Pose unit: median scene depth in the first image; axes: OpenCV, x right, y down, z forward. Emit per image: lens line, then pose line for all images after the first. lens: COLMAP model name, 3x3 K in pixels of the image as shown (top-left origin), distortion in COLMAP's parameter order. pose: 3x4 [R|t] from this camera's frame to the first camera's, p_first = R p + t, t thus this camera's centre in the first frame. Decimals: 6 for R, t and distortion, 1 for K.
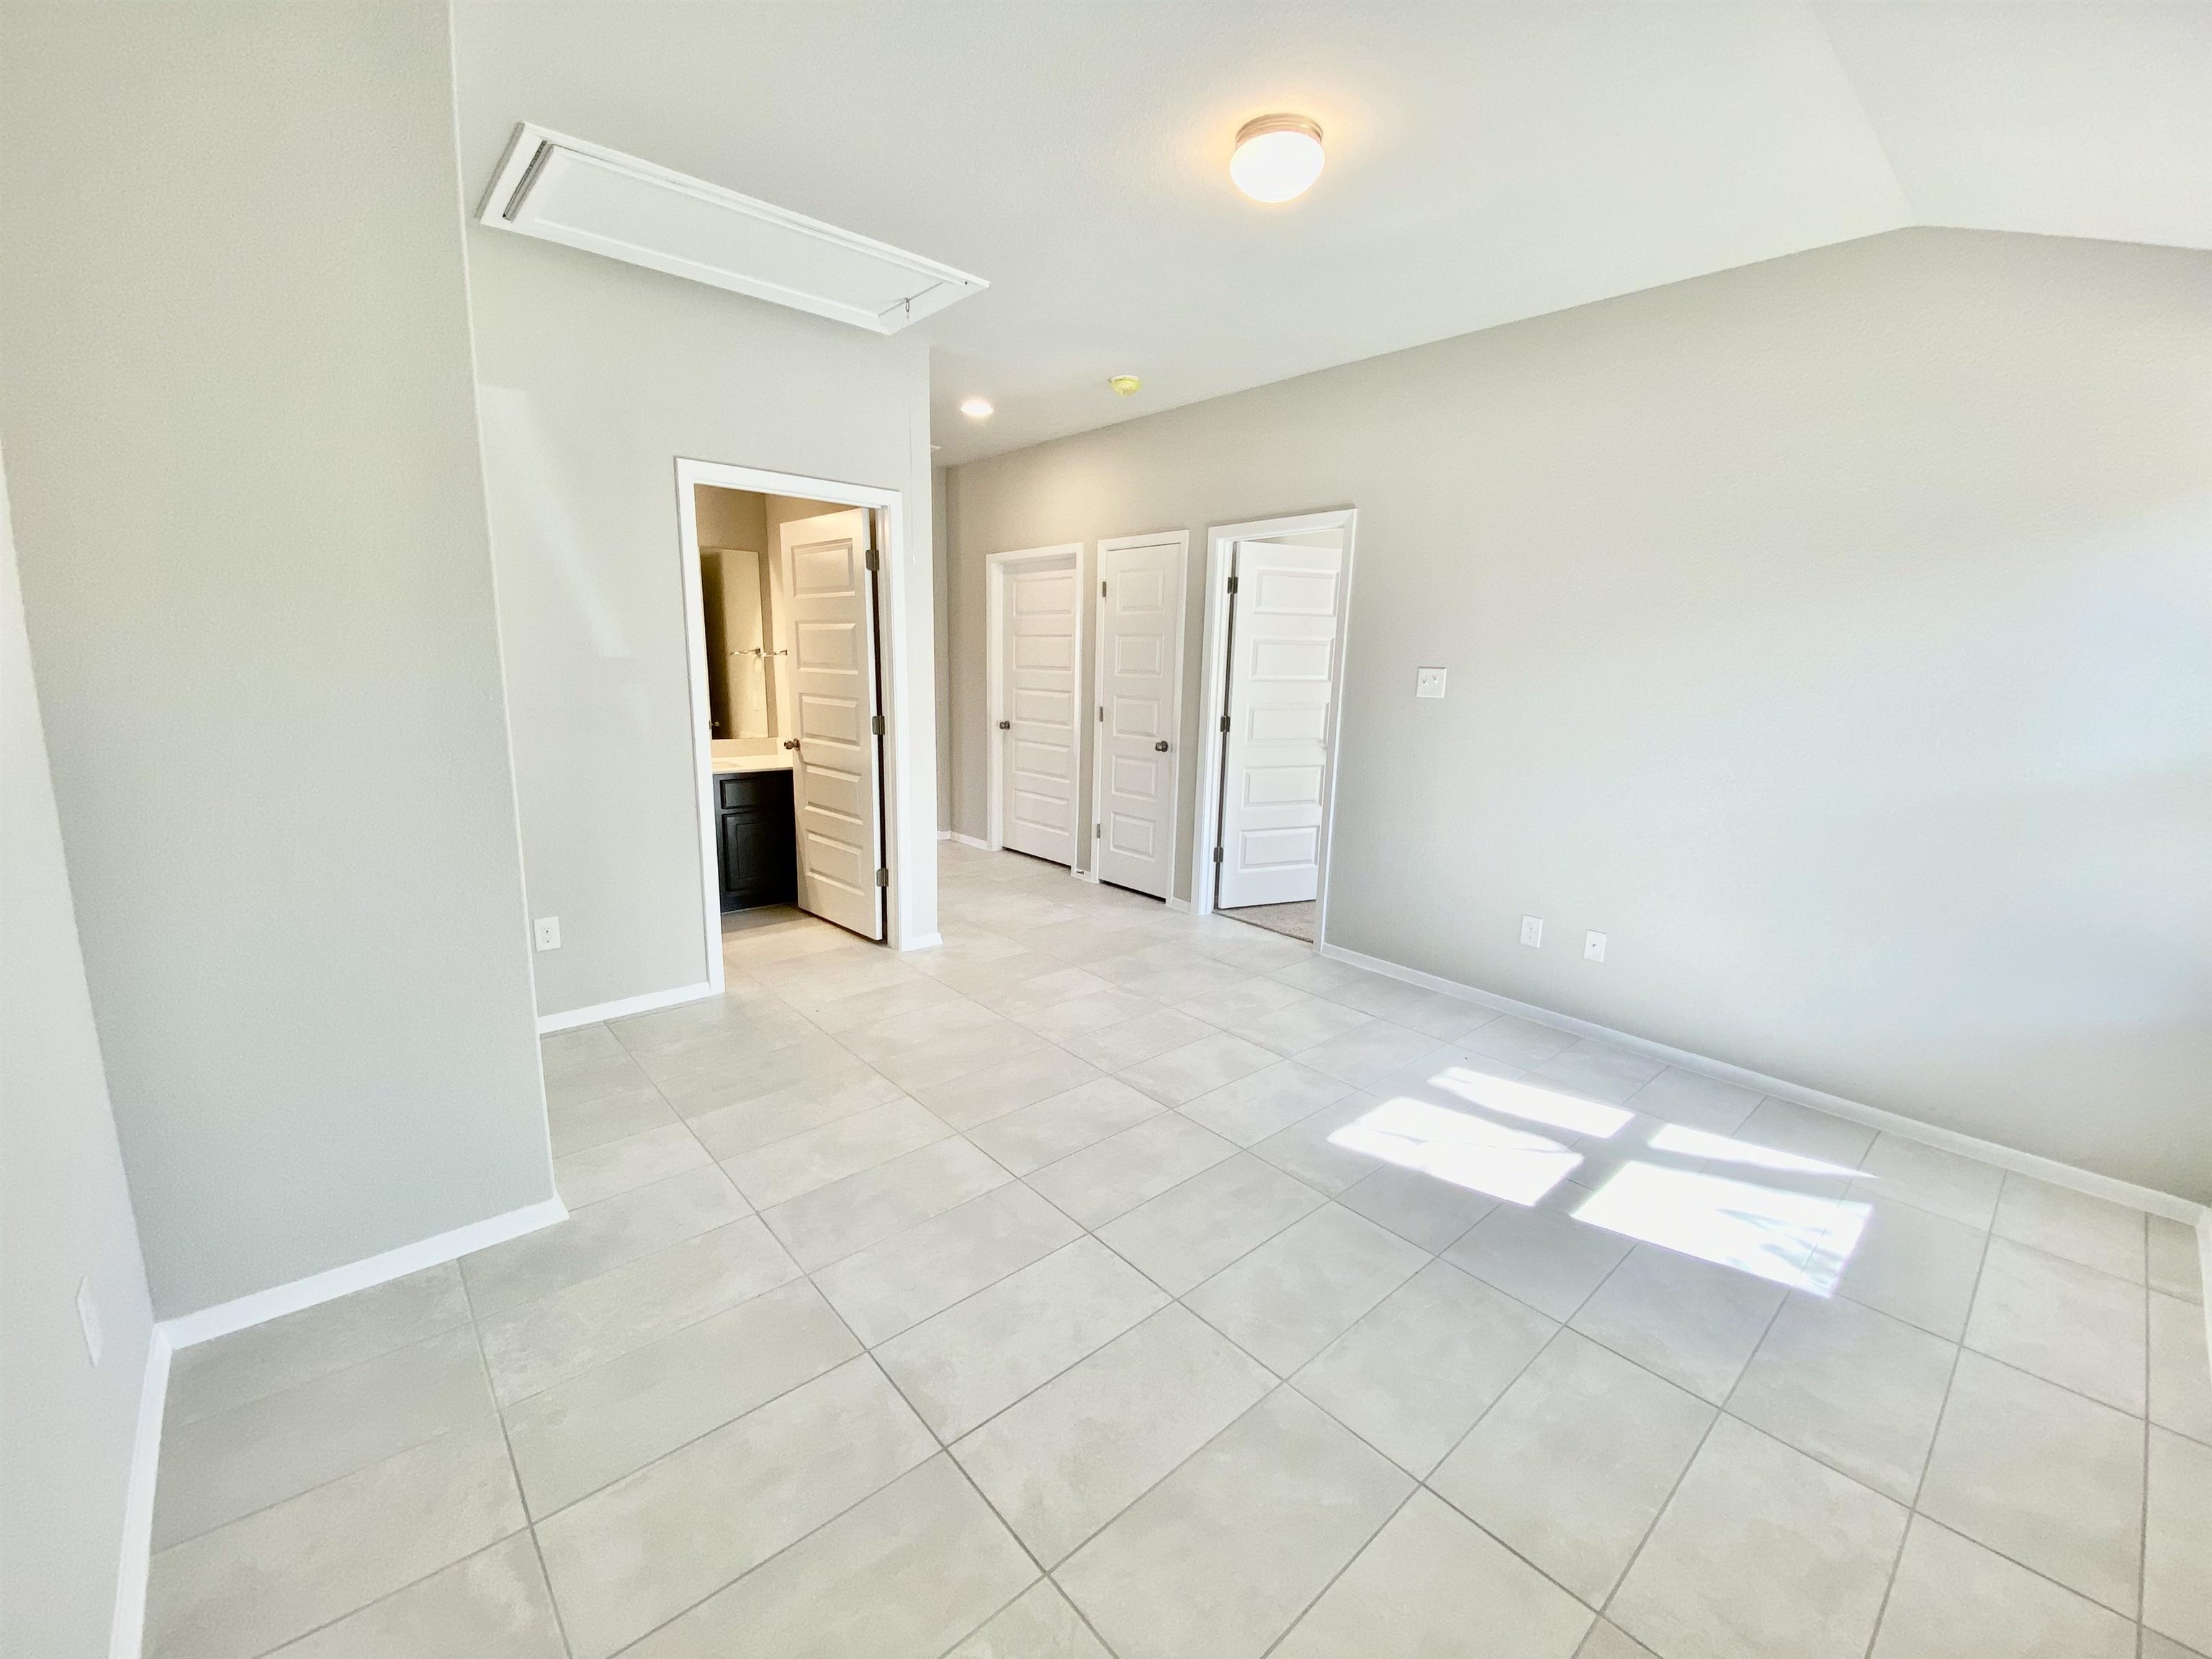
lens RADIAL K [[900.5, 0, 1097.2], [0, 900.5, 834.8], [0, 0, 1]] dist [0.012460, -0.015787]
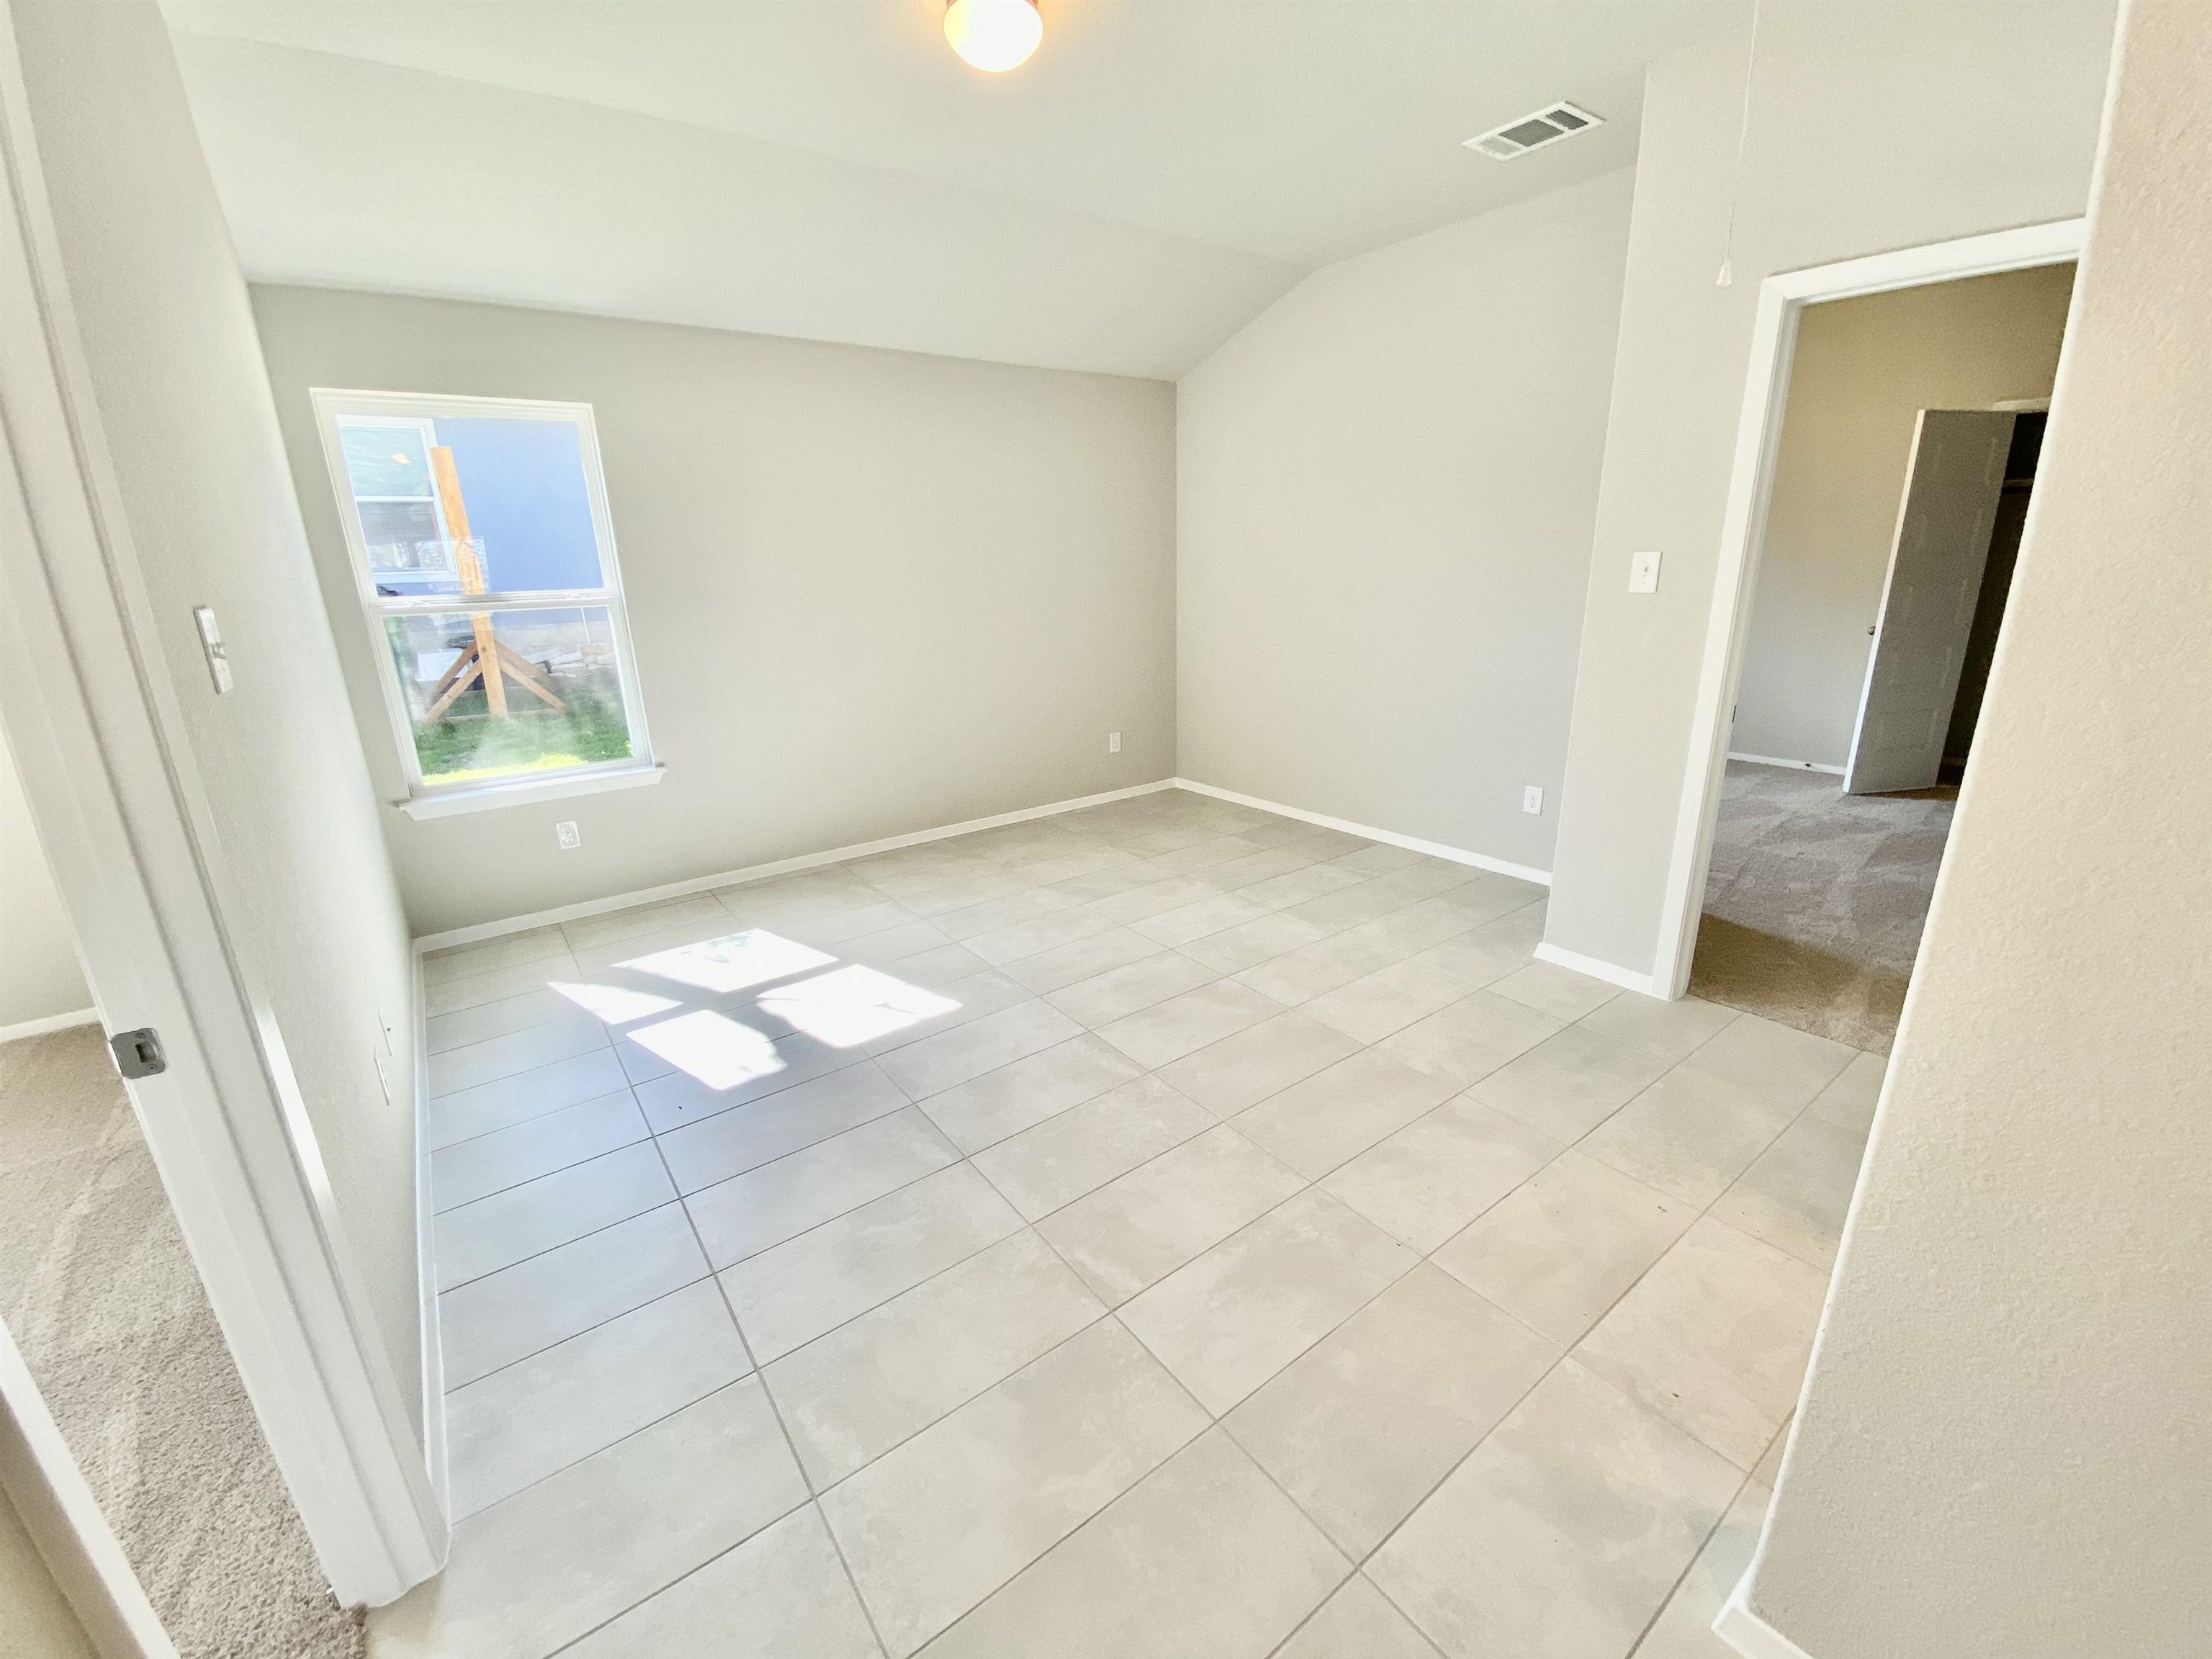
lens RADIAL K [[900.5, 0, 1098.0], [0, 900.5, 822.7], [0, 0, 1]] dist [0.012460, -0.015787]
pose [[-0.996890, -0.015452, 0.077275, 0.000301], [0.022012, 0.886955, 0.461330, -0.397408], [-0.075668, 0.461597, -0.883857, 1.976699]]
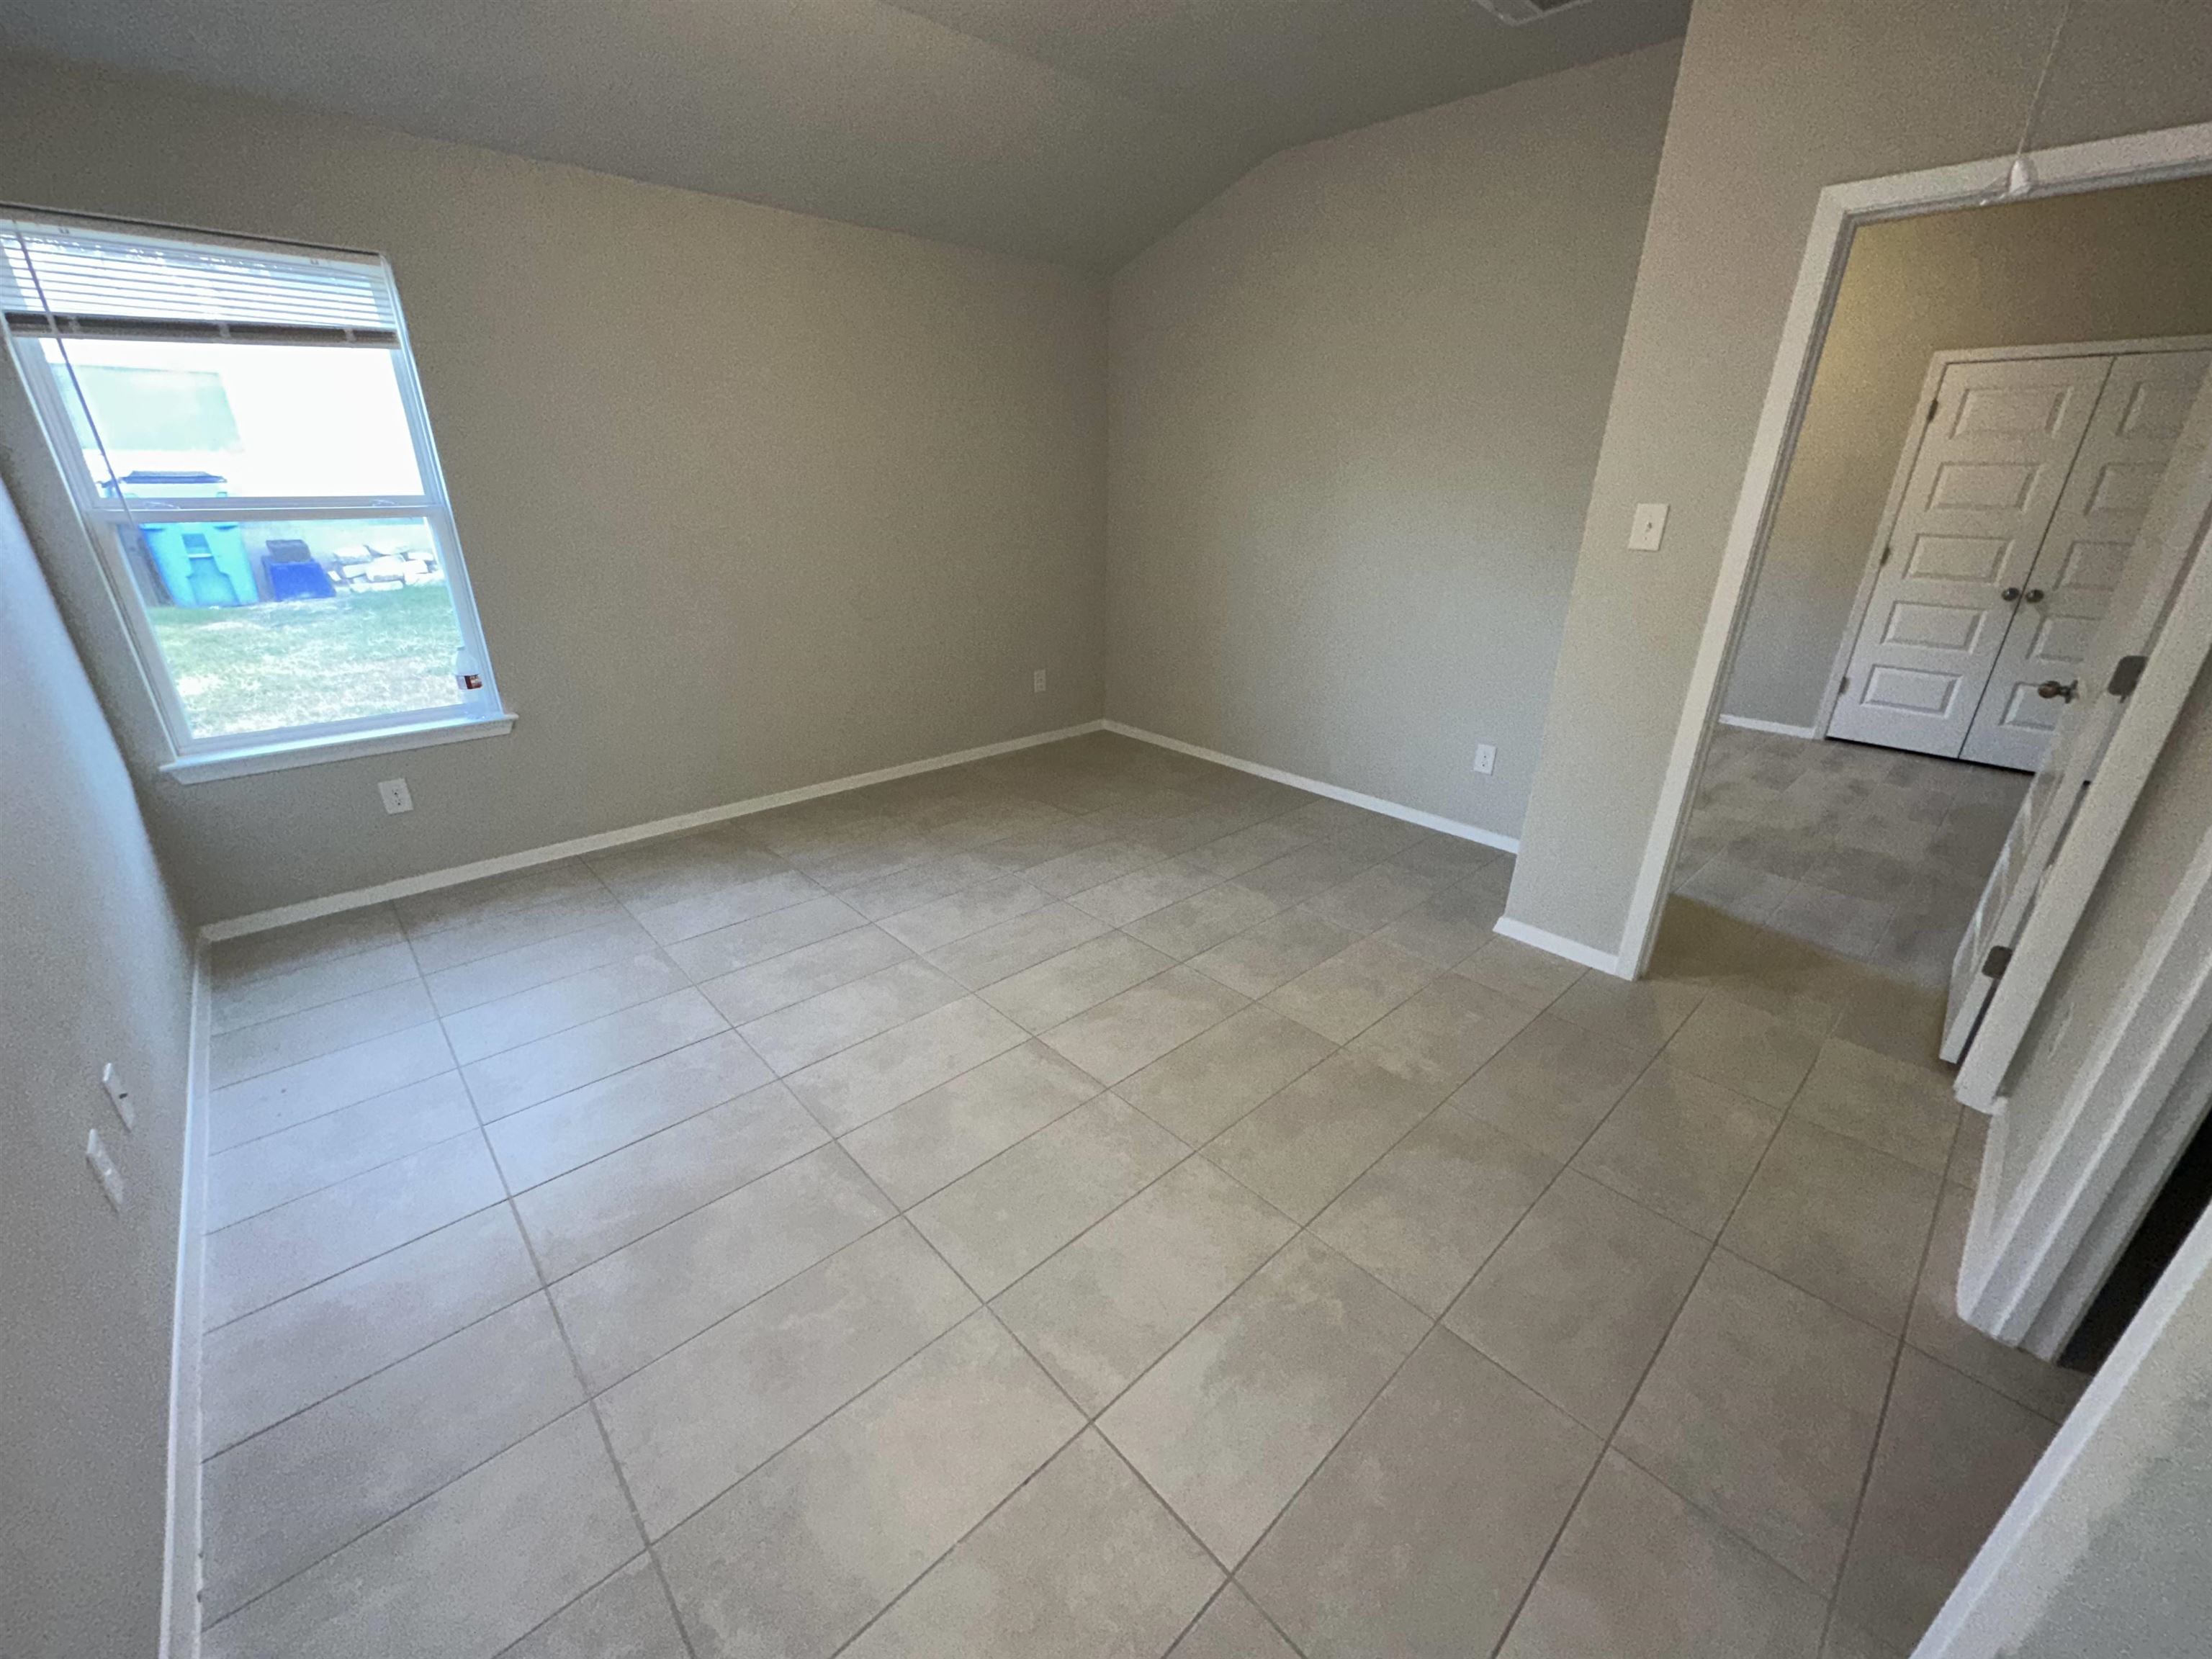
lens RADIAL K [[898.6, 0, 1106.3], [0, 898.6, 830.8], [0, 0, 1]] dist [-0.009072, 0.002318]
pose [[-0.998957, -0.020059, -0.041014, 0.058943], [-0.039171, 0.838037, 0.544205, -0.378980], [0.023455, 0.545244, -0.837949, 1.813371]]
